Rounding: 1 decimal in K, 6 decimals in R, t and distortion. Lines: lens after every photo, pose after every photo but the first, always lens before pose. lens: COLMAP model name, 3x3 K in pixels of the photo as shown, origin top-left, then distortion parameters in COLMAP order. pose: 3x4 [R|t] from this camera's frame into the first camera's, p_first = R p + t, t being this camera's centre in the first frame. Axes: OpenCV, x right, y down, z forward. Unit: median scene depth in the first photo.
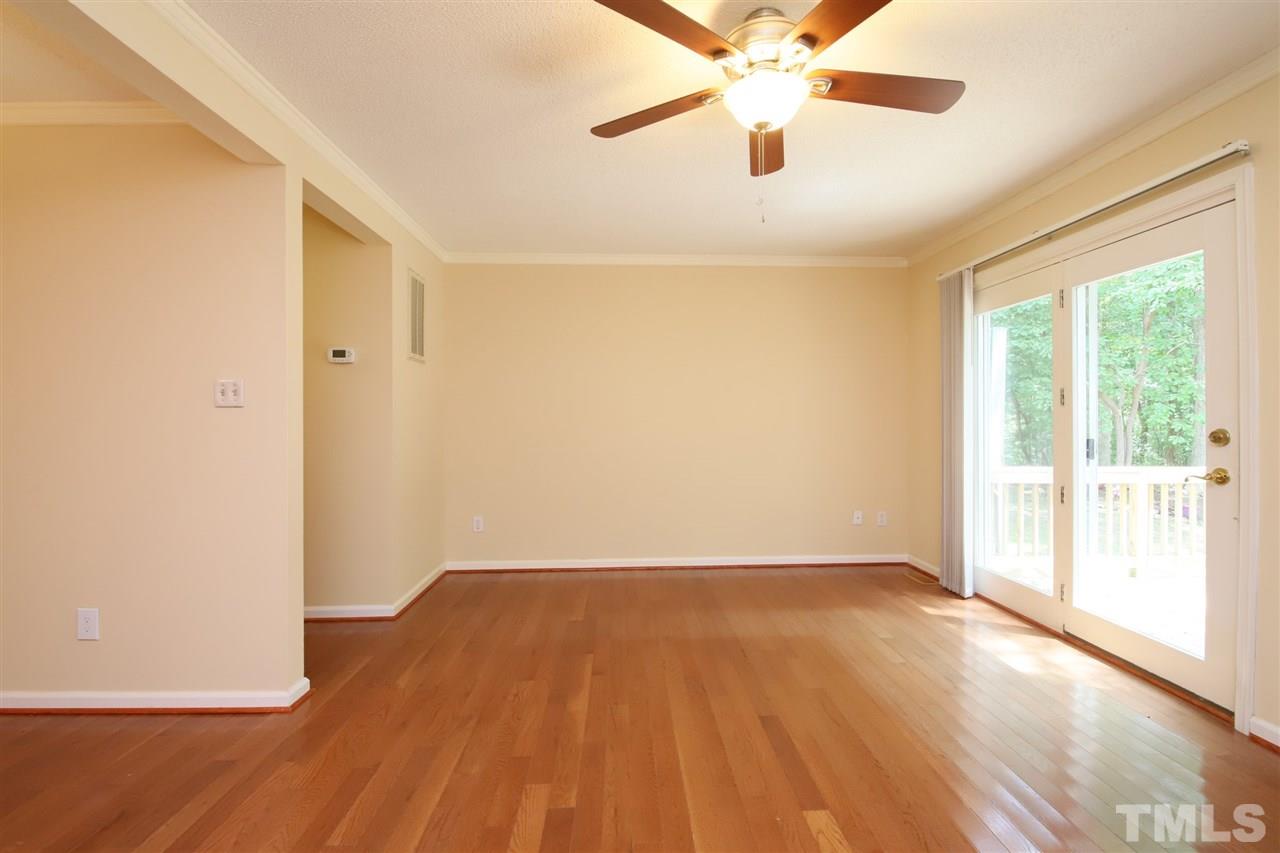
lens RADIAL K [[564.4, 0, 641.0], [0, 564.4, 421.3], [0, 0, 1]] dist [-0.004073, -0.001486]
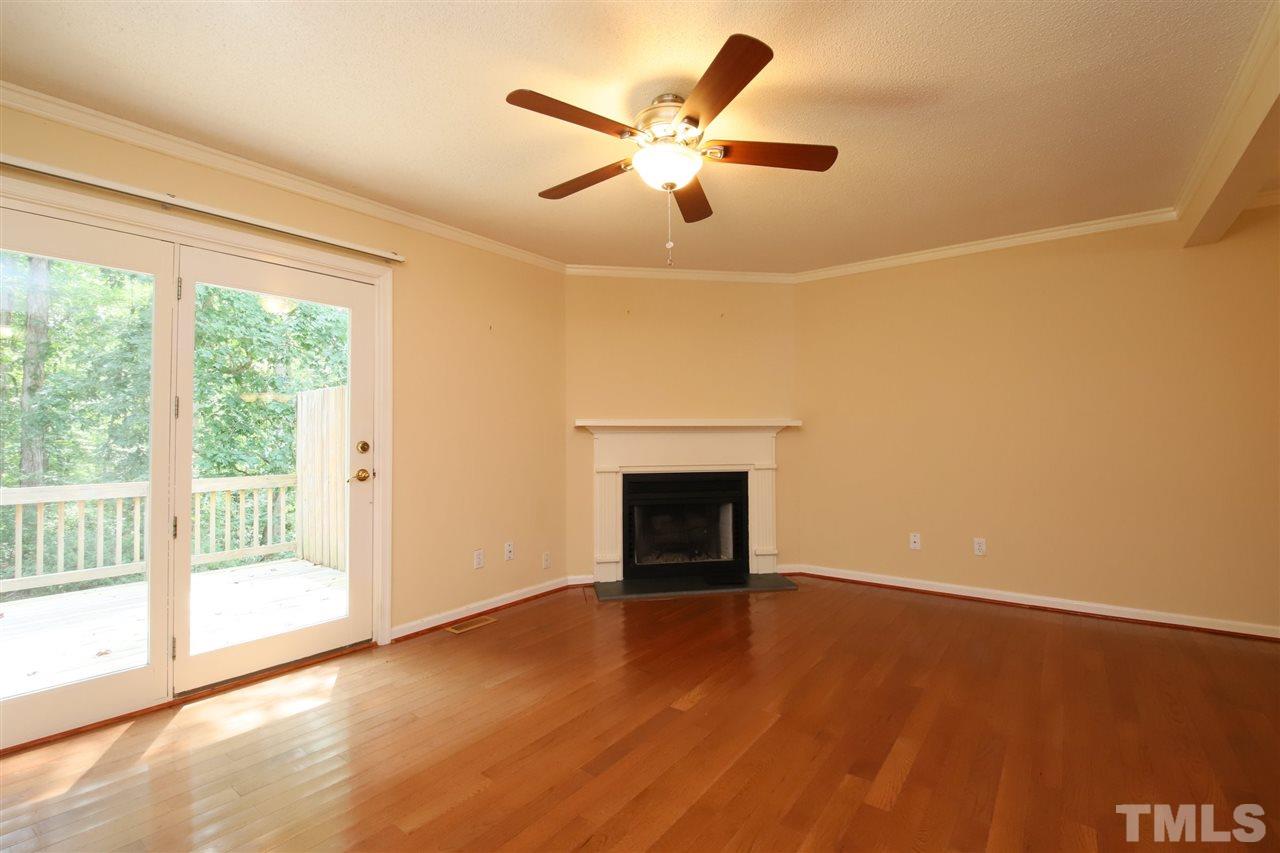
lens RADIAL K [[564.4, 0, 651.0], [0, 564.4, 415.1], [0, 0, 1]] dist [-0.004073, -0.001486]
pose [[-0.777152, 0.030971, 0.628551, -0.431158], [0.010915, 0.999301, -0.035743, 0.007351], [-0.629219, -0.020917, -0.776947, 1.700843]]
